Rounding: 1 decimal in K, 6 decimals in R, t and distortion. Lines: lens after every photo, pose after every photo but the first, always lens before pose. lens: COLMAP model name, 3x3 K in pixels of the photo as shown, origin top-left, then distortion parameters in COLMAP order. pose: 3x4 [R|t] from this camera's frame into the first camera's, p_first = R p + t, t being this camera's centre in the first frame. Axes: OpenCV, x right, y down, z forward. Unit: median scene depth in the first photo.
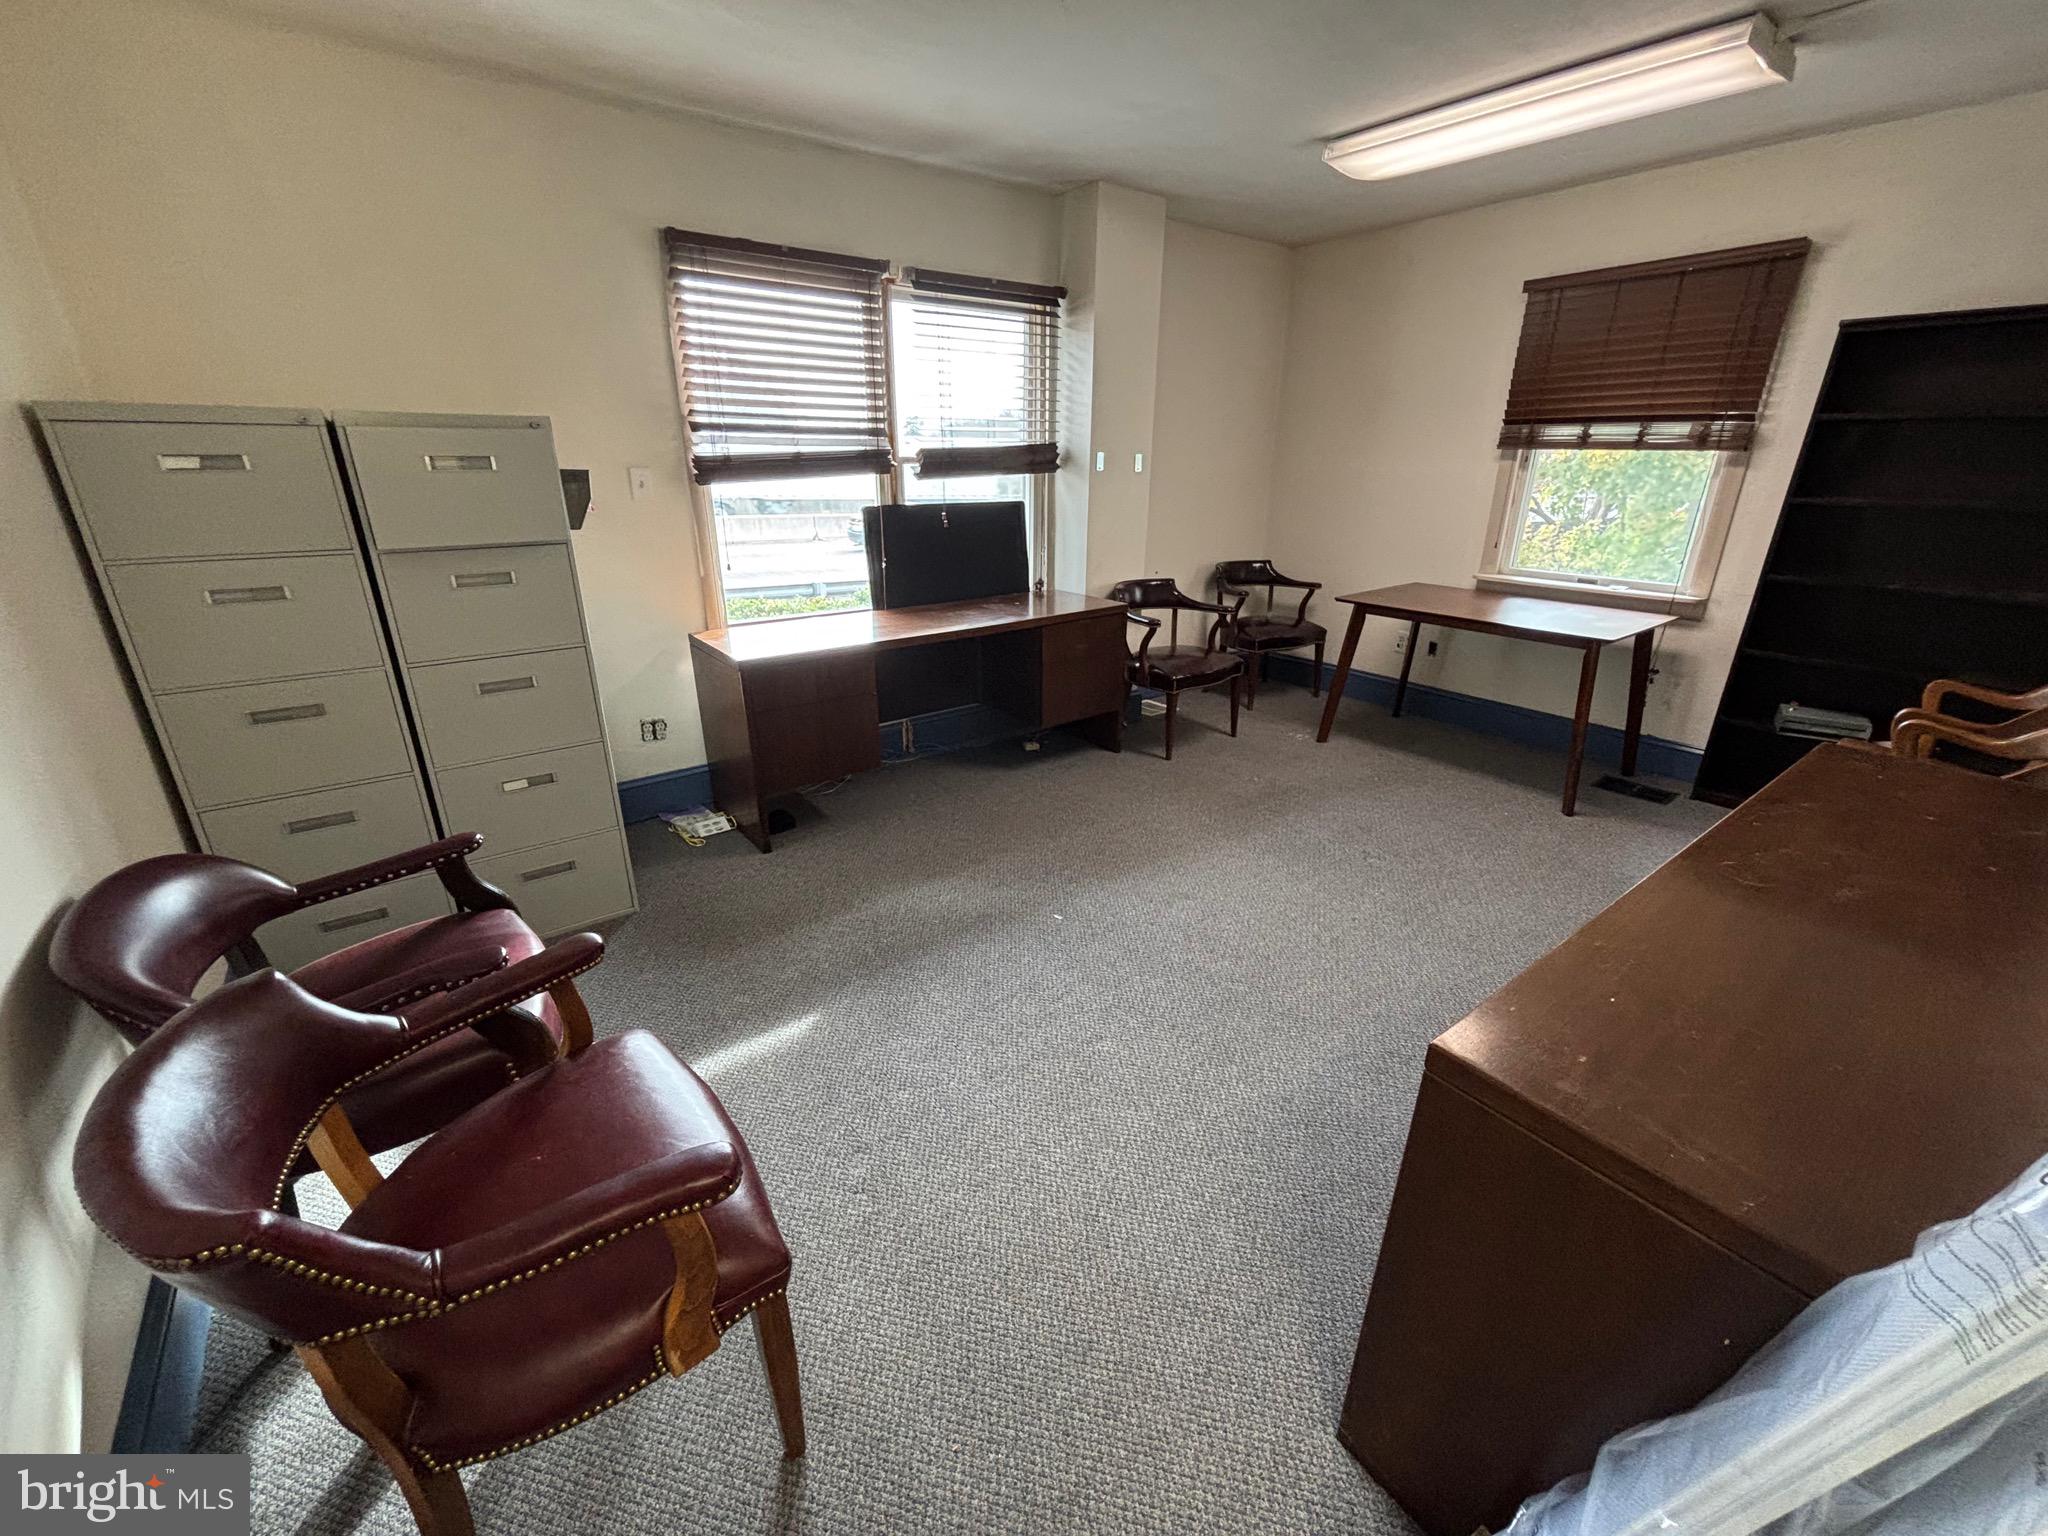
lens RADIAL K [[828.6, 0, 1029.3], [0, 828.6, 771.2], [0, 0, 1]] dist [-0.000826, 0.000111]
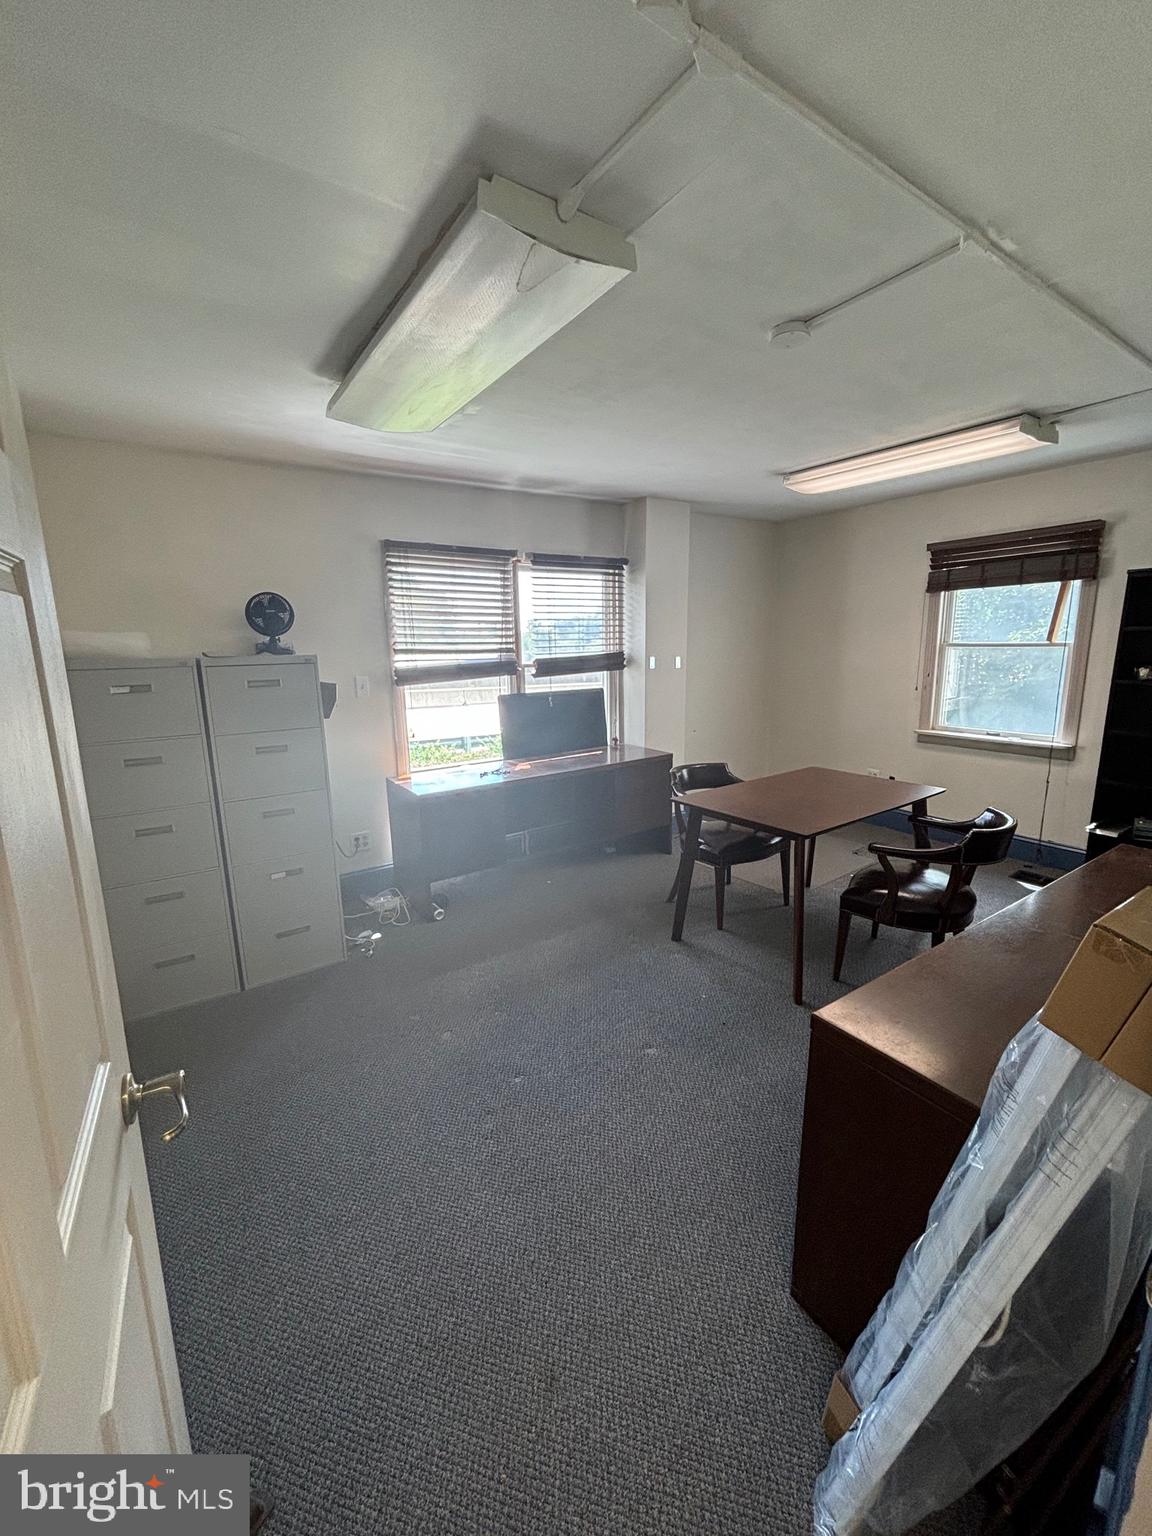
lens RADIAL K [[619.9, 0, 579.4], [0, 619.9, 768.6], [0, 0, 1]] dist [-0.000701, -0.000310]
pose [[0.998027, -0.013054, -0.061421, 0.020263], [0.002785, 0.986392, -0.164386, 0.007510], [0.062731, 0.163890, 0.984482, -0.111931]]
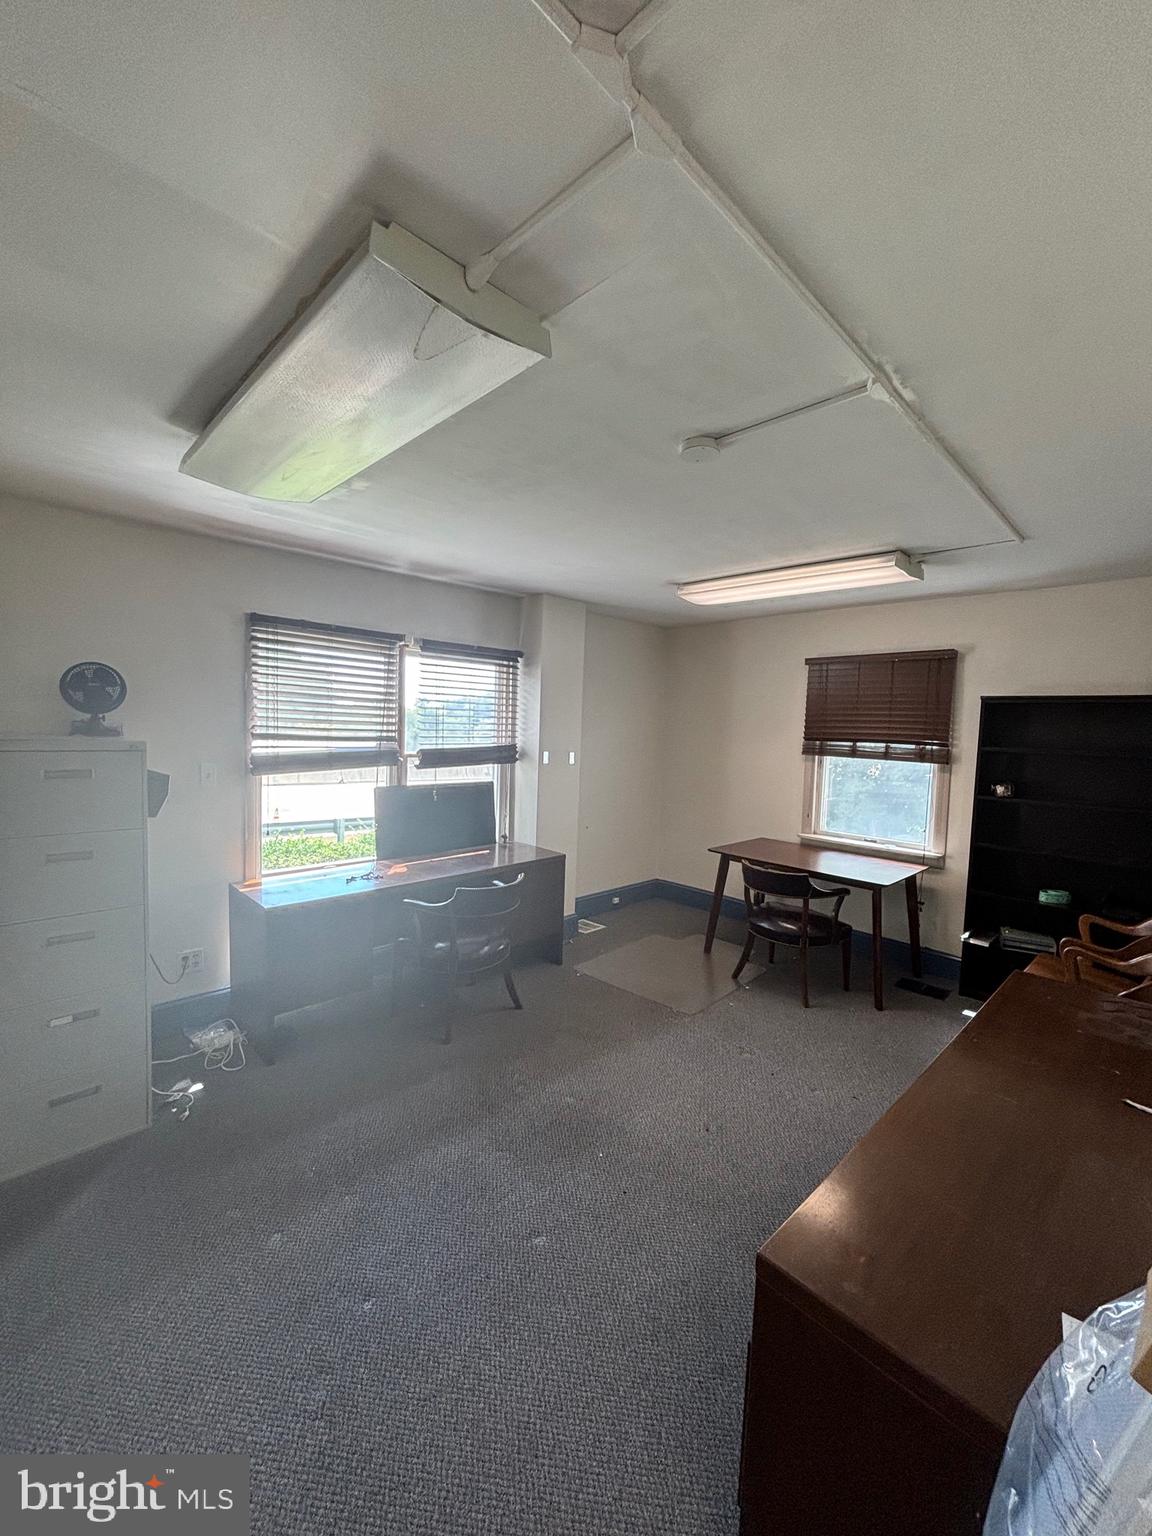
lens RADIAL K [[619.9, 0, 579.4], [0, 619.9, 768.6], [0, 0, 1]] dist [-0.000701, -0.000310]
pose [[0.992503, 0.018107, 0.120872, 0.013765], [0.017893, 0.956784, -0.290249, -0.039531], [-0.120904, 0.290236, 0.949287, -0.045234]]
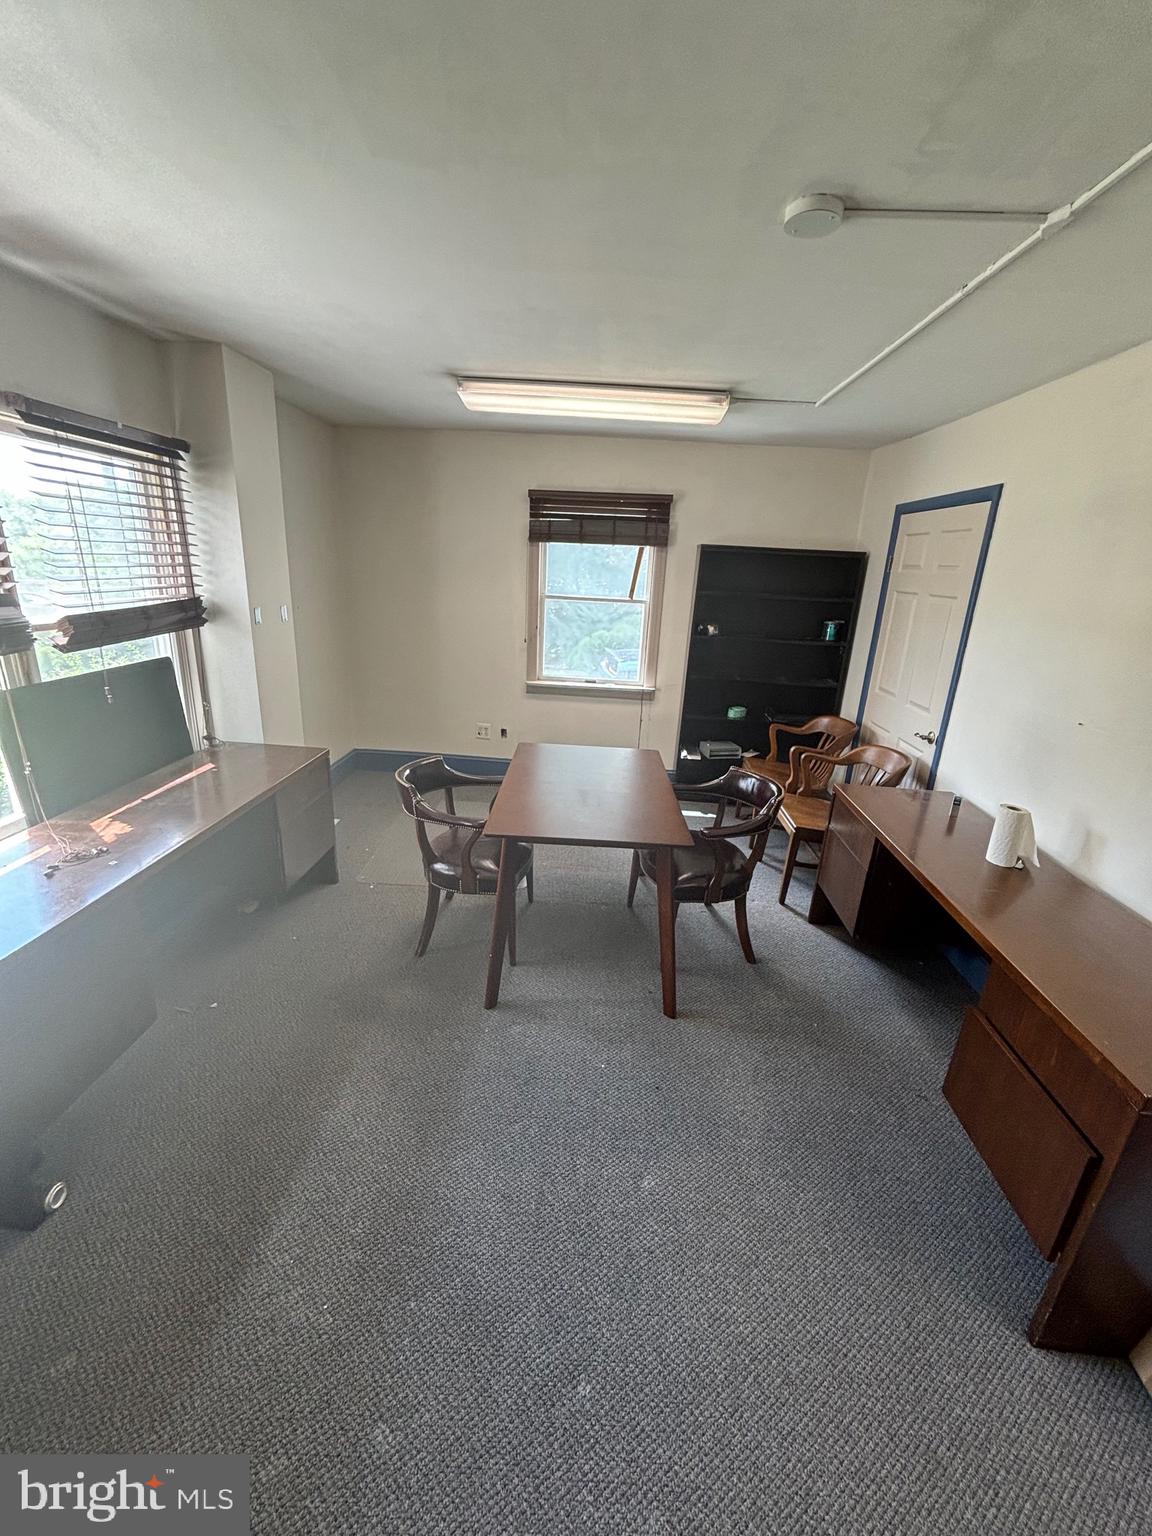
lens RADIAL K [[619.9, 0, 579.4], [0, 619.9, 768.6], [0, 0, 1]] dist [-0.000701, -0.000310]
pose [[0.653759, -0.209966, 0.726990, -0.265716], [0.229054, 0.970571, 0.074335, -0.171771], [-0.721203, 0.117922, 0.682613, 0.236731]]
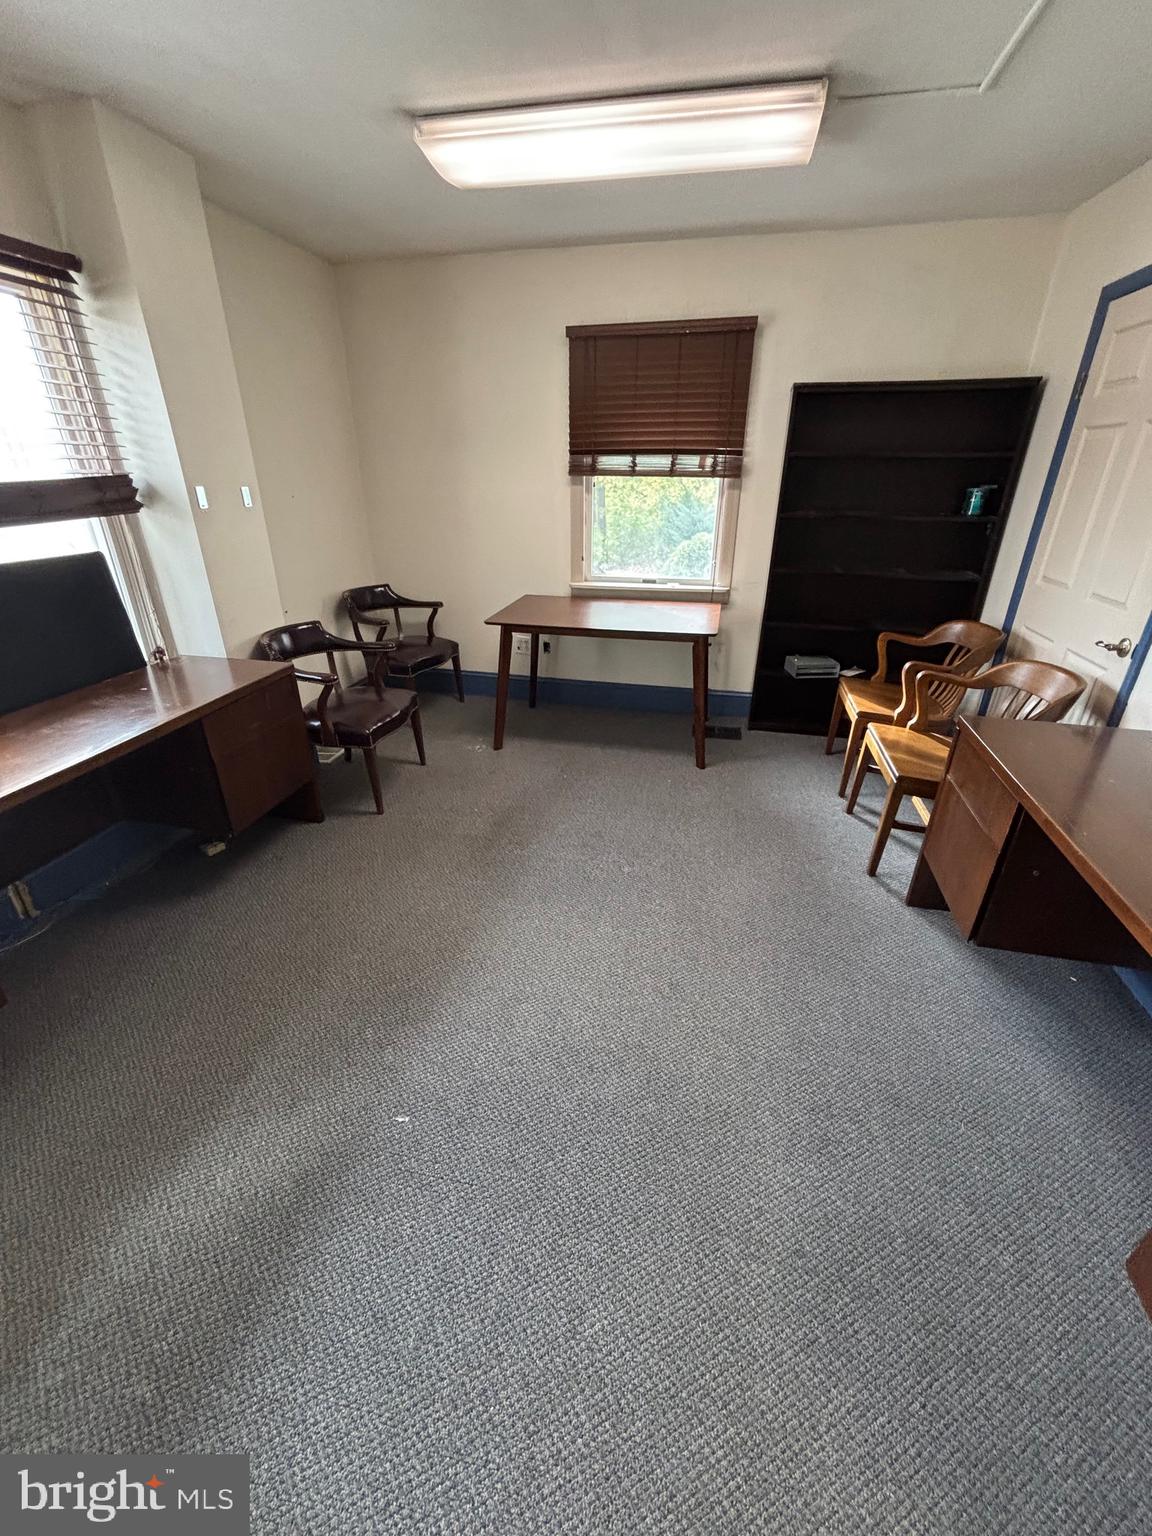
lens RADIAL K [[619.9, 0, 579.4], [0, 619.9, 768.6], [0, 0, 1]] dist [-0.000701, -0.000310]
pose [[0.768933, -0.281060, 0.574236, -0.057378], [0.230825, 0.959647, 0.160613, -0.138649], [-0.596206, 0.009047, 0.802781, 0.309625]]
